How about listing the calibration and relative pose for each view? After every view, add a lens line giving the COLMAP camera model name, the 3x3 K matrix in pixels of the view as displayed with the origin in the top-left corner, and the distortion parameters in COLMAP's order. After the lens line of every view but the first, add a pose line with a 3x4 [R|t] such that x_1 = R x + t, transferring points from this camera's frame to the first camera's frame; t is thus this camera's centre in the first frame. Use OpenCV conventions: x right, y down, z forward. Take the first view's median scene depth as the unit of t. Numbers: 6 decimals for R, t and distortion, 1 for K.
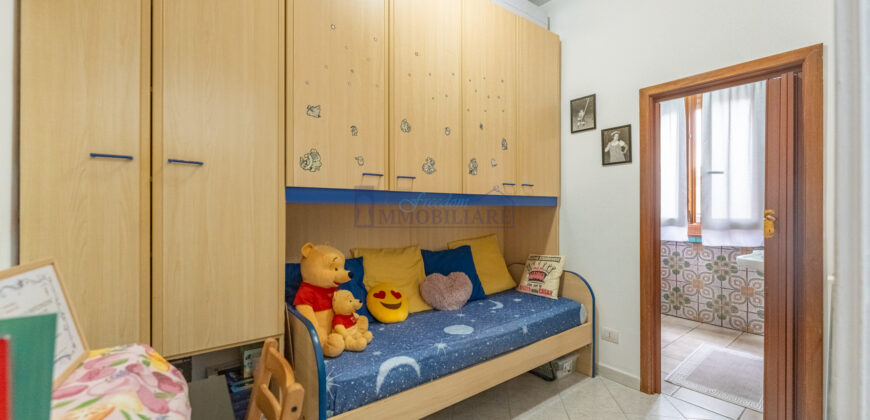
lens RADIAL K [[344.9, 0, 434.7], [0, 344.9, 209.0], [0, 0, 1]] dist [-0.000203, -0.000258]
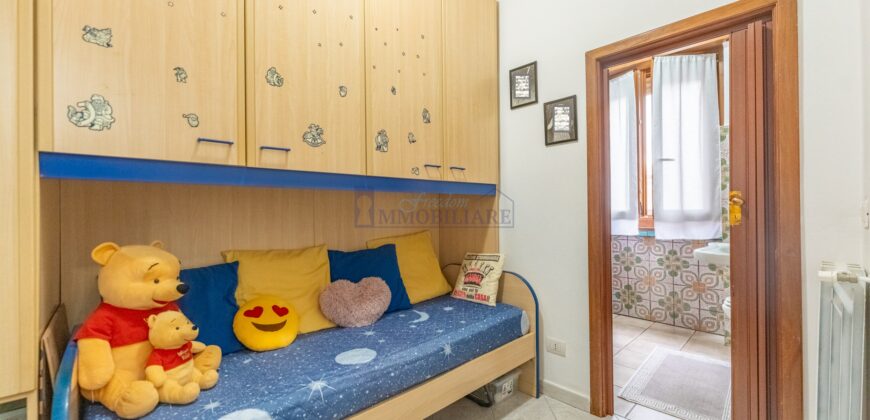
lens RADIAL K [[345.4, 0, 433.0], [0, 345.4, 209.7], [0, 0, 1]] dist [0.000279, -0.000464]
pose [[0.994659, -0.010699, 0.102661, 0.134357], [0.010892, 0.999940, -0.001316, 0.031387], [-0.102641, 0.002427, 0.994716, 0.202718]]
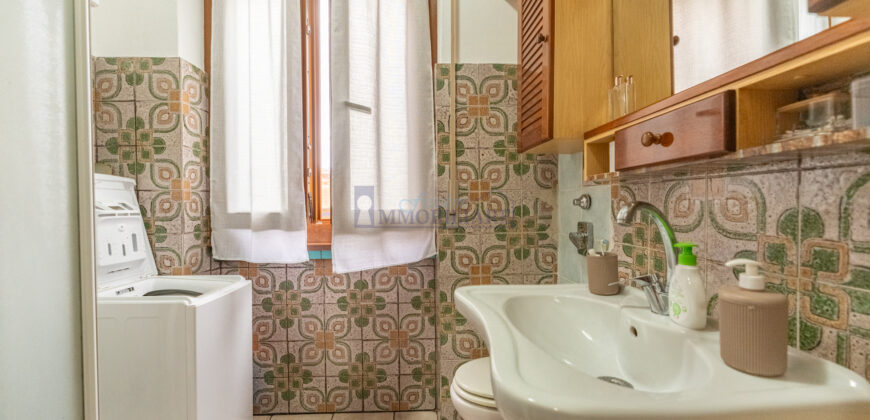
lens RADIAL K [[344.9, 0, 434.7], [0, 344.9, 209.0], [0, 0, 1]] dist [-0.000203, -0.000258]
pose [[0.554603, -0.015305, 0.831974, 0.698241], [0.005135, 0.999875, 0.014971, 0.028707], [-0.832099, -0.004031, 0.554612, 0.941258]]
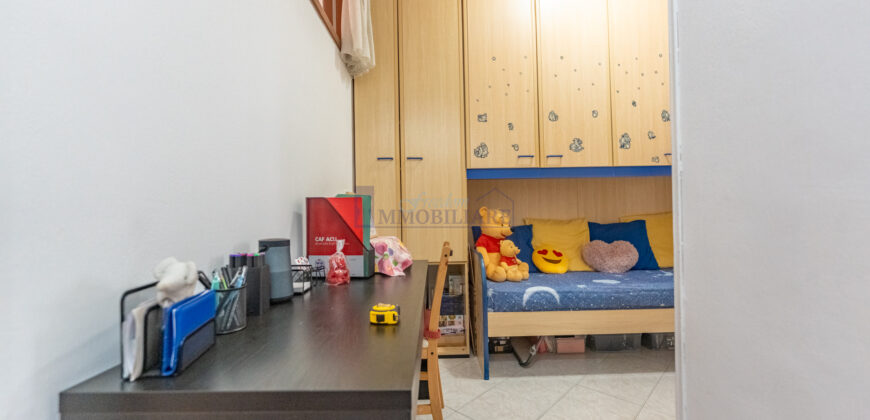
lens RADIAL K [[344.9, 0, 434.7], [0, 344.9, 209.0], [0, 0, 1]] dist [-0.000203, -0.000258]
pose [[0.811621, -0.027825, -0.583522, 0.238071], [0.023242, 0.999612, -0.015339, 0.090620], [0.583722, -0.001113, 0.811953, -0.238250]]
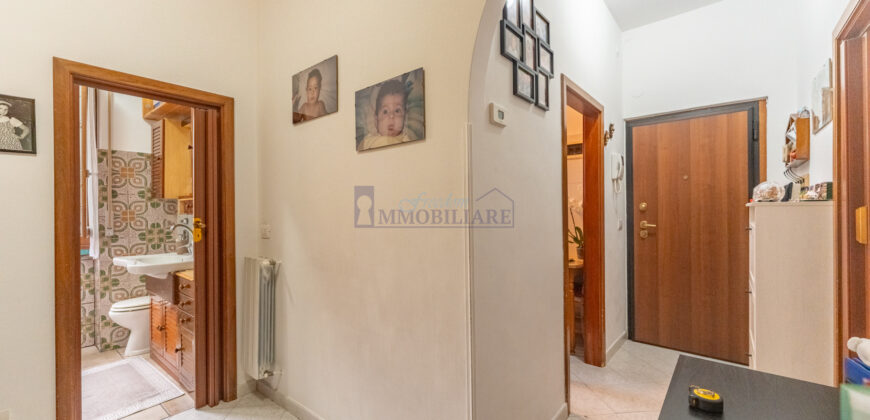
lens RADIAL K [[345.4, 0, 433.0], [0, 345.4, 209.7], [0, 0, 1]] dist [0.000279, -0.000464]
pose [[-0.231597, -0.001793, 0.972810, -0.300725], [0.003259, 0.999991, 0.002618, -0.022148], [-0.972806, 0.003777, -0.231589, 0.384660]]
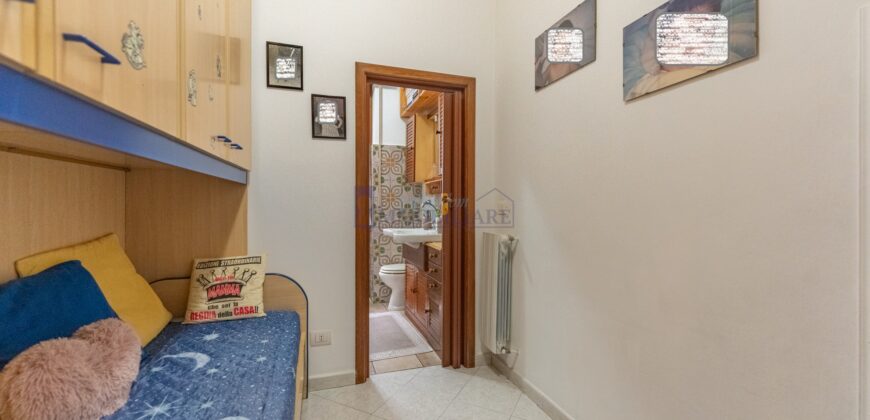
lens RADIAL K [[345.4, 0, 433.0], [0, 345.4, 209.7], [0, 0, 1]] dist [0.000279, -0.000464]
pose [[0.331149, -0.013164, 0.943487, -0.216572], [-0.005200, 0.999862, 0.015776, 0.034907], [-0.943564, -0.010130, 0.331035, 0.486959]]
